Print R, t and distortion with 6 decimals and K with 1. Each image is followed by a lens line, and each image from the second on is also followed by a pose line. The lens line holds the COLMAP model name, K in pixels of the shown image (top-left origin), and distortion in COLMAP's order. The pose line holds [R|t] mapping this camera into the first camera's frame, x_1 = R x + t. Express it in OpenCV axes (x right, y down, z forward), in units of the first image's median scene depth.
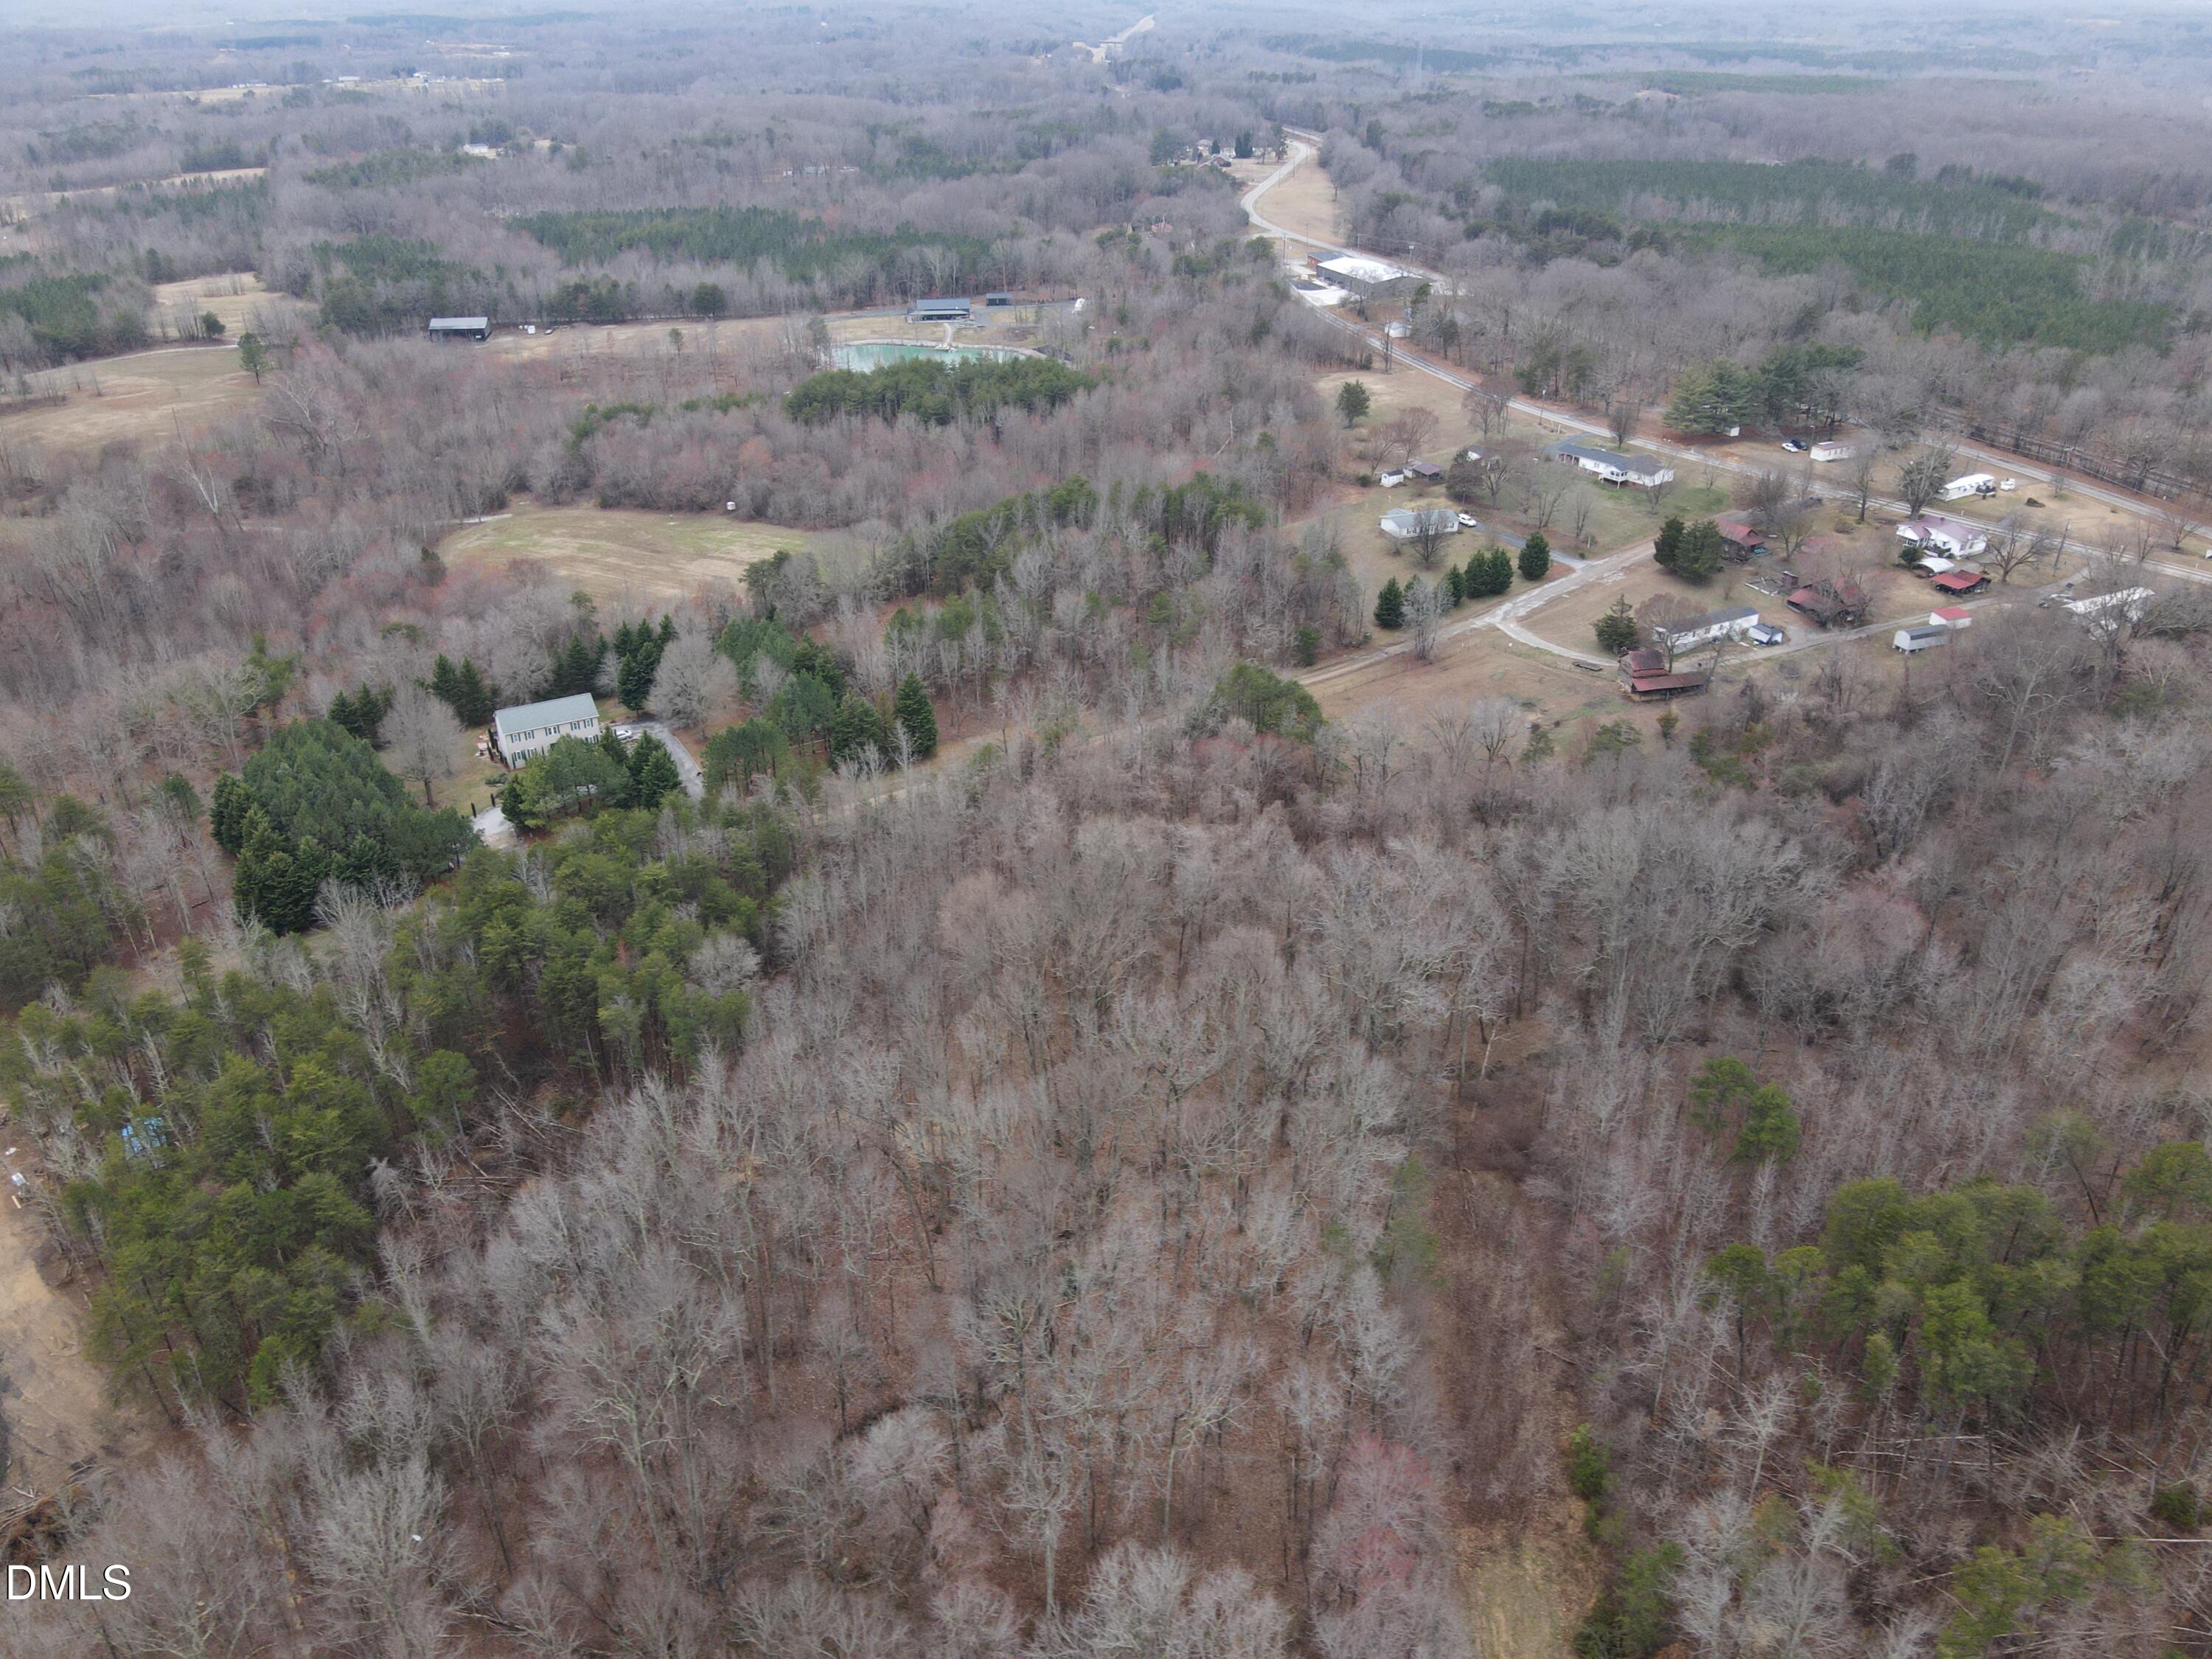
lens RADIAL K [[1581.1, 0, 1106.0], [0, 1581.1, 829.5], [0, 0, 1]] dist [0.000089, 0.004839]
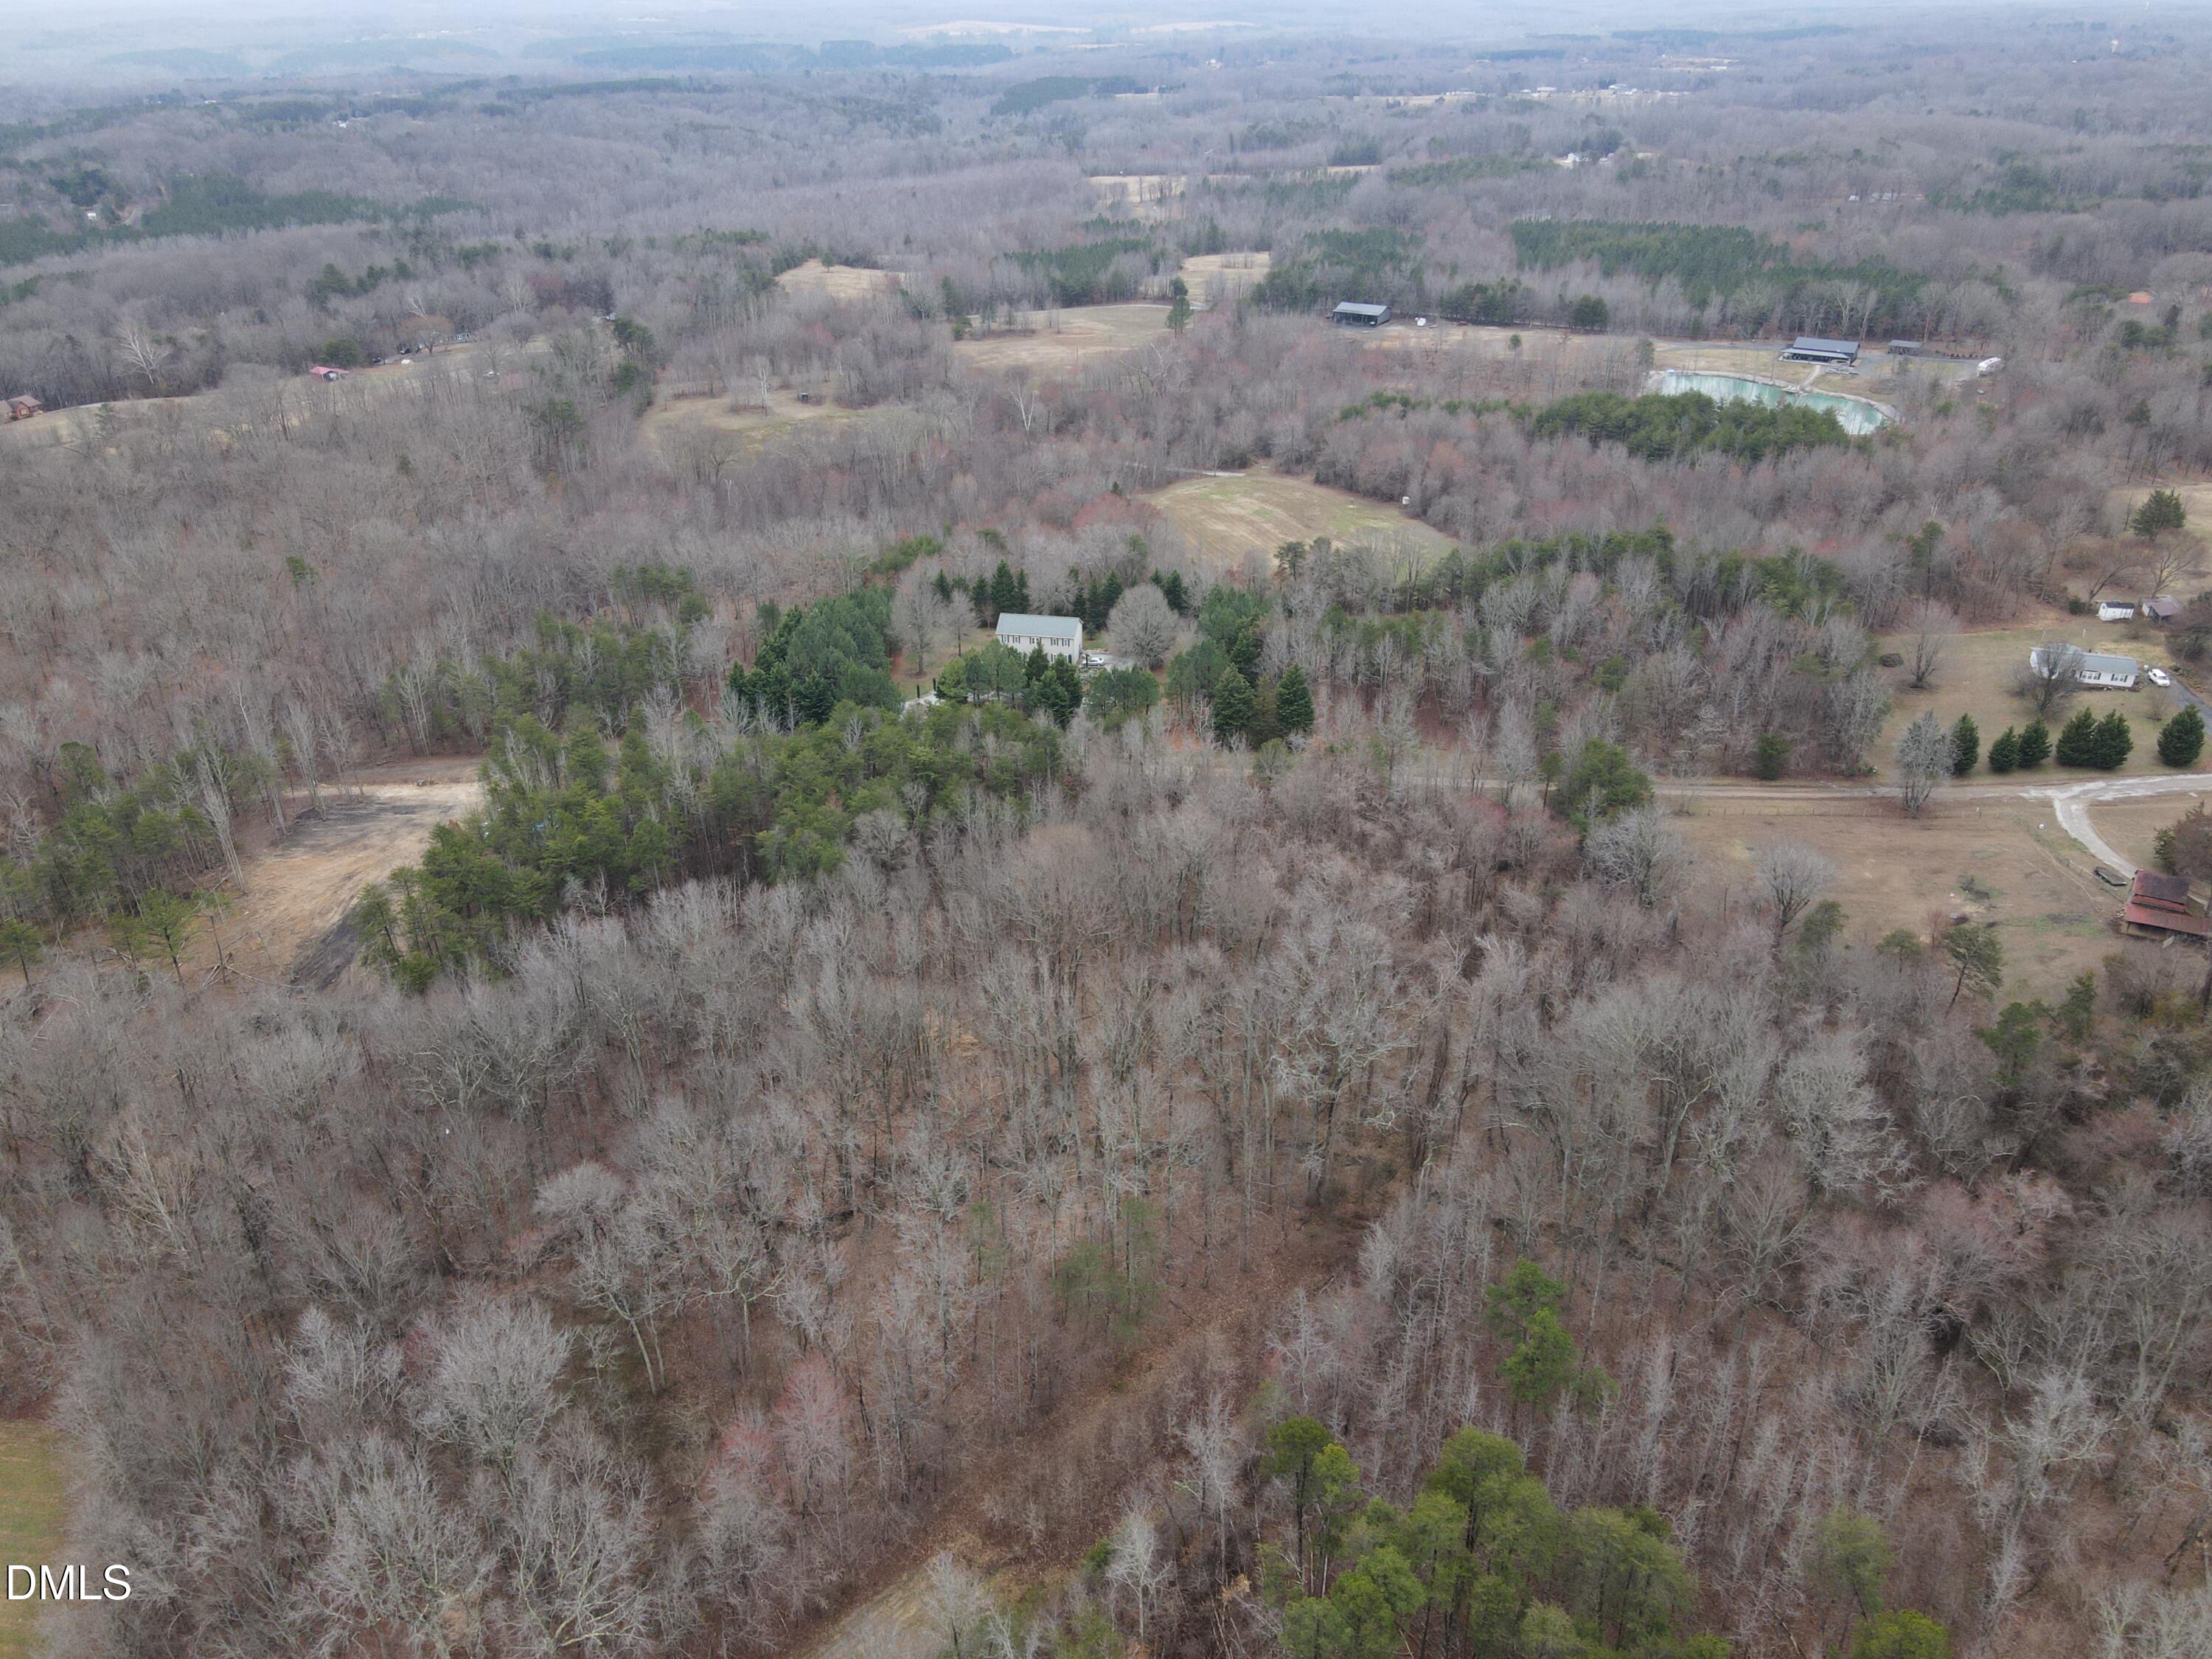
lens RADIAL K [[1542.0, 0, 1106.5], [0, 1542.0, 875.4], [0, 0, 1]] dist [-0.003346, 0.001194]
pose [[0.759900, 0.314879, -0.568685, 0.216939], [-0.299429, 0.946063, 0.123723, -0.030427], [0.576970, 0.076264, 0.813197, 0.063617]]
